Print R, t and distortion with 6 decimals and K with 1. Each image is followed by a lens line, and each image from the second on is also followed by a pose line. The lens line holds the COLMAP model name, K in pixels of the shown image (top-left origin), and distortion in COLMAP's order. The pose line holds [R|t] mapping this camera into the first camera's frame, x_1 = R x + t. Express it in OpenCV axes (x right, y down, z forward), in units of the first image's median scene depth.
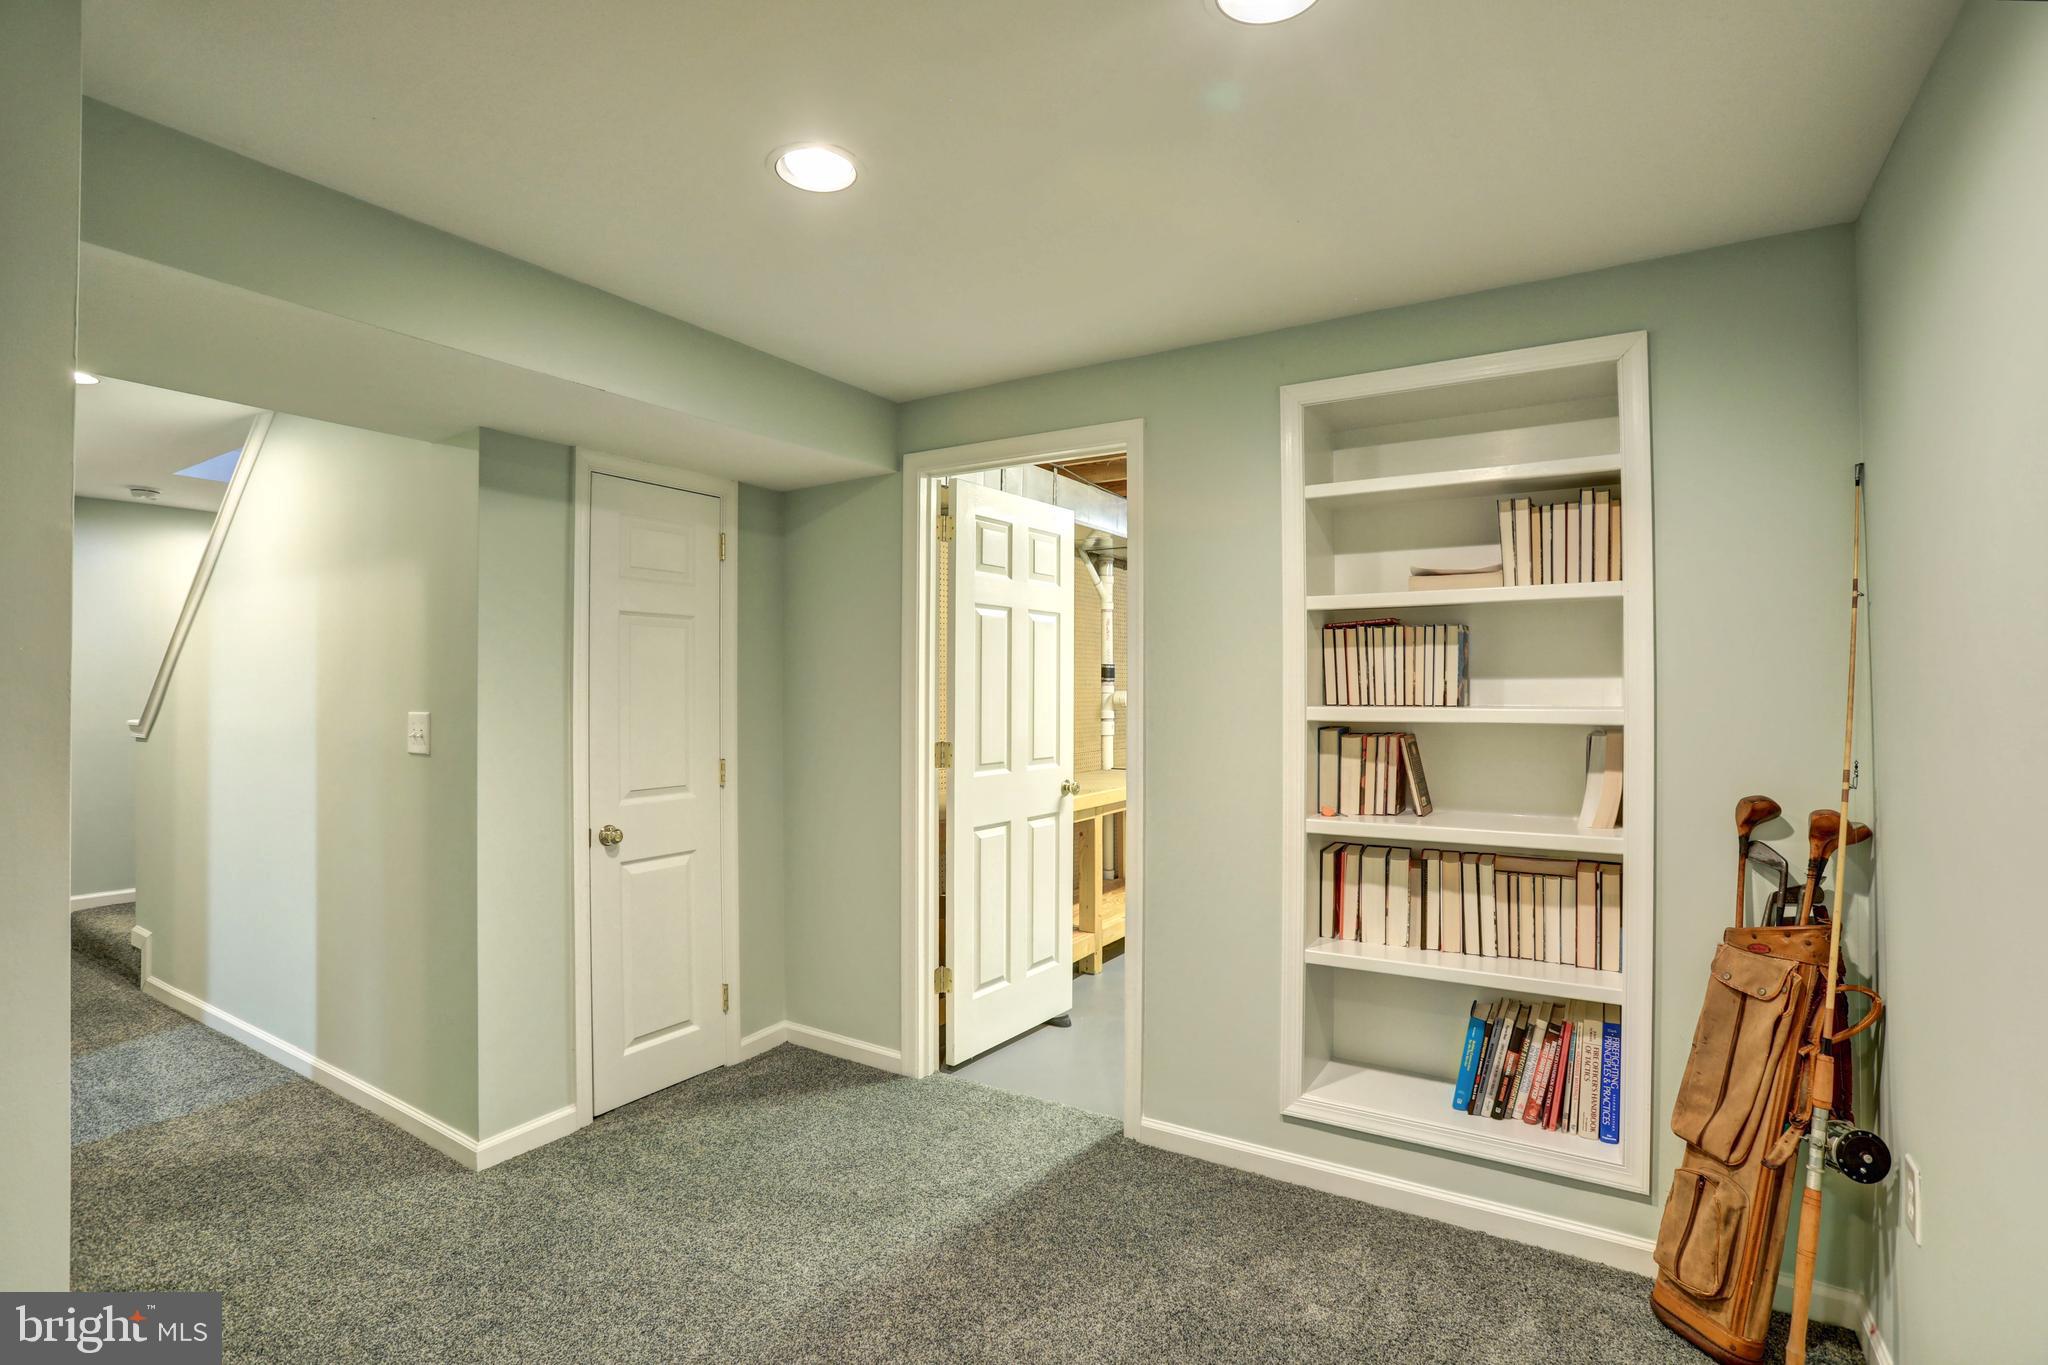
lens RADIAL K [[929.3, 0, 1023.4], [0, 929.3, 679.5], [0, 0, 1]] dist [-0.077383, 0.031830]
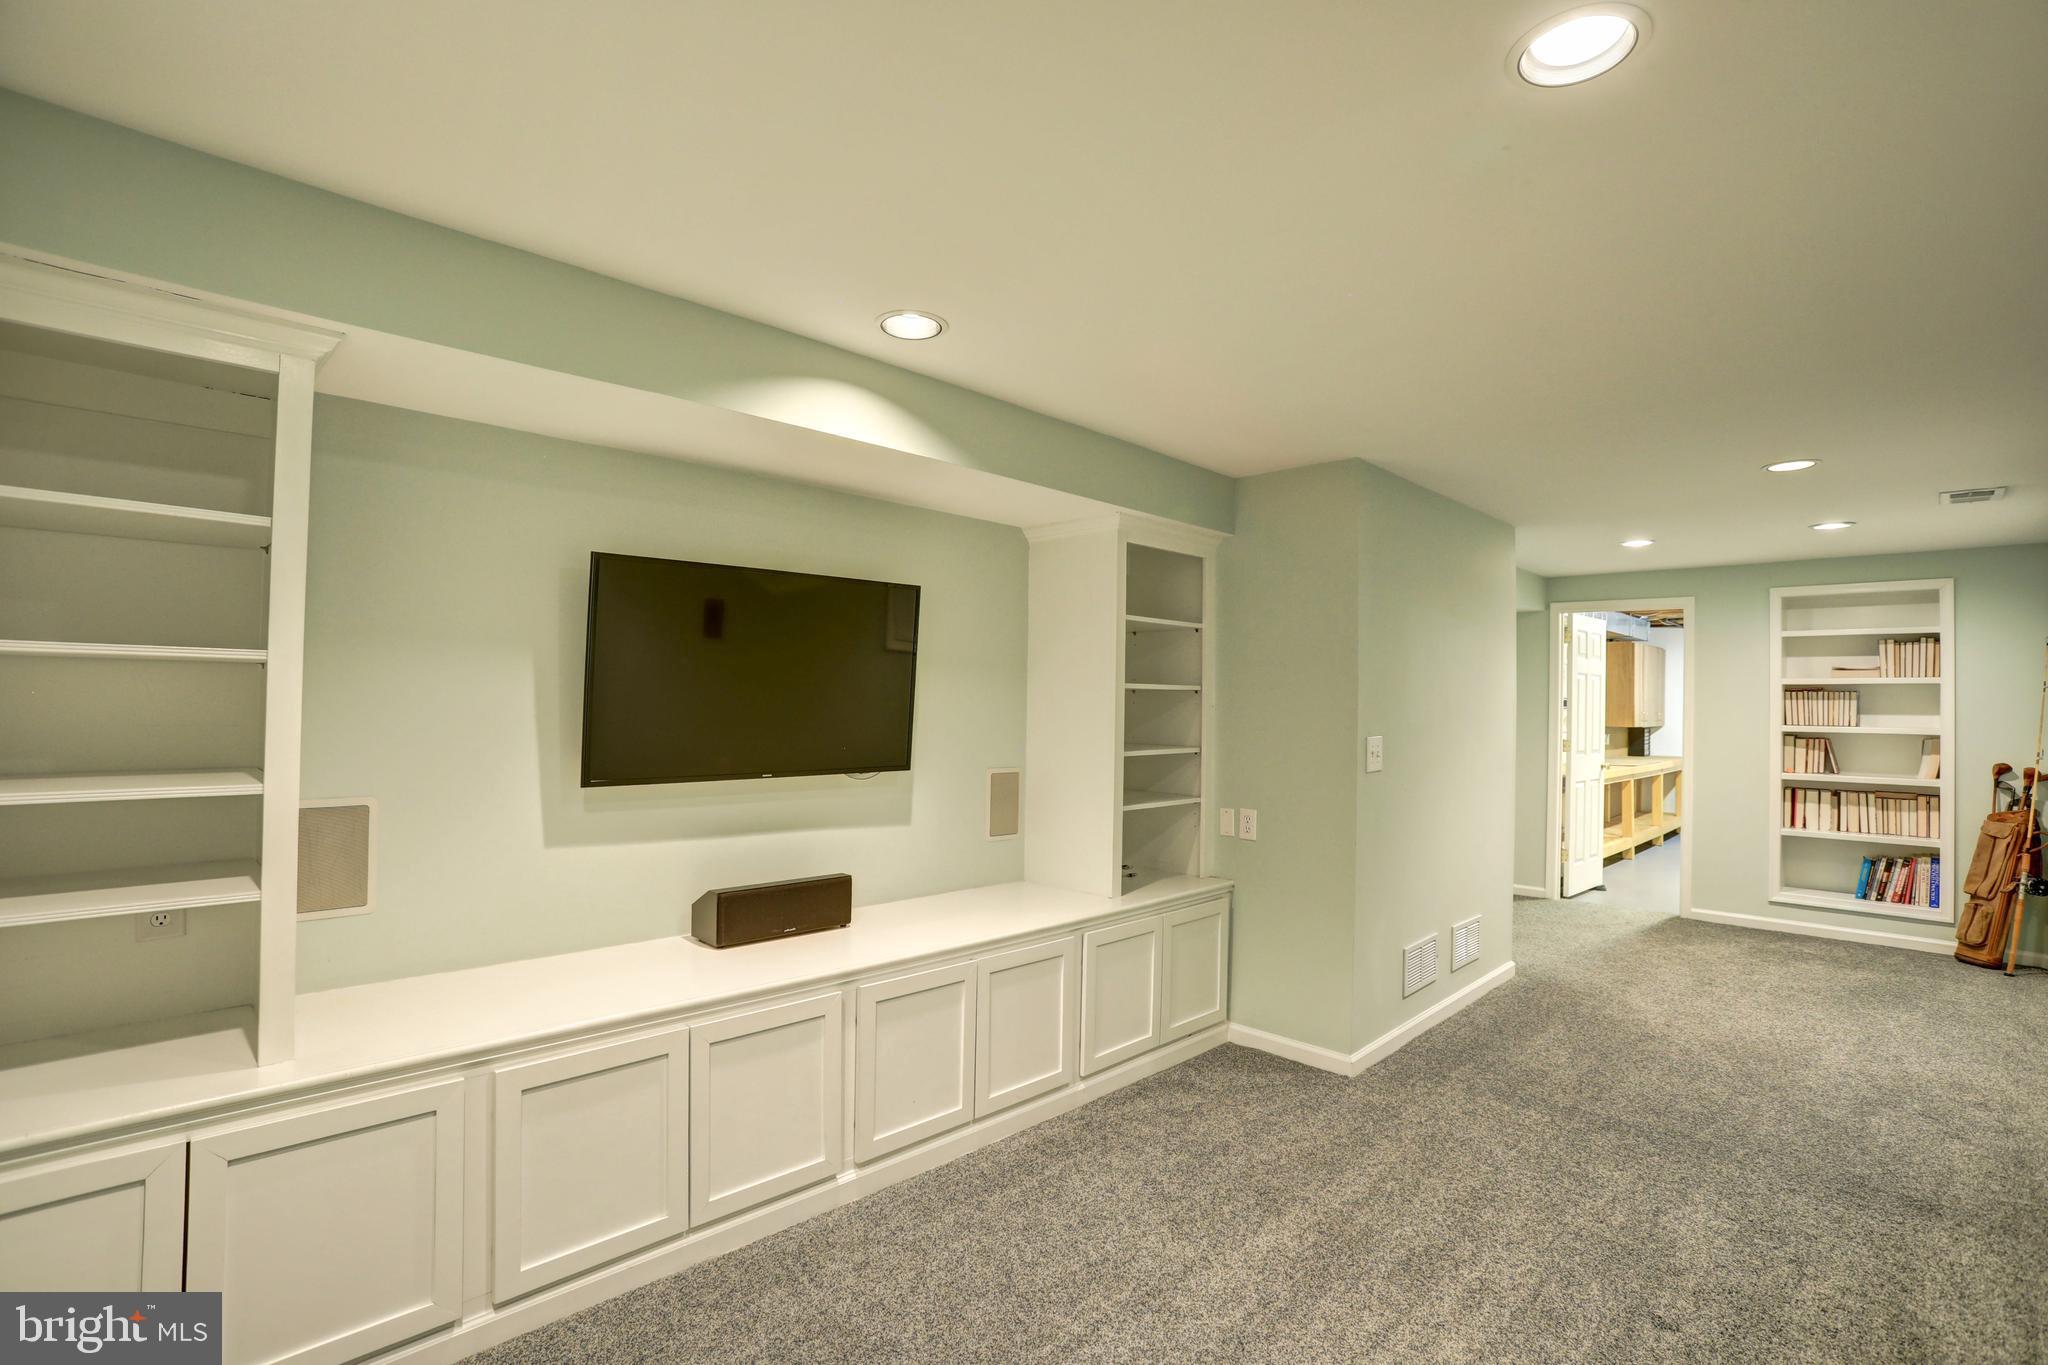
lens RADIAL K [[941.4, 0, 1024.0], [0, 941.4, 682.5], [0, 0, 1]] dist [-0.062379, 0.021930]
pose [[0.978500, 0.010508, -0.205978, -1.200060], [-0.012205, 0.999901, -0.006974, -0.043945], [0.205884, 0.009338, 0.978532, -1.811992]]
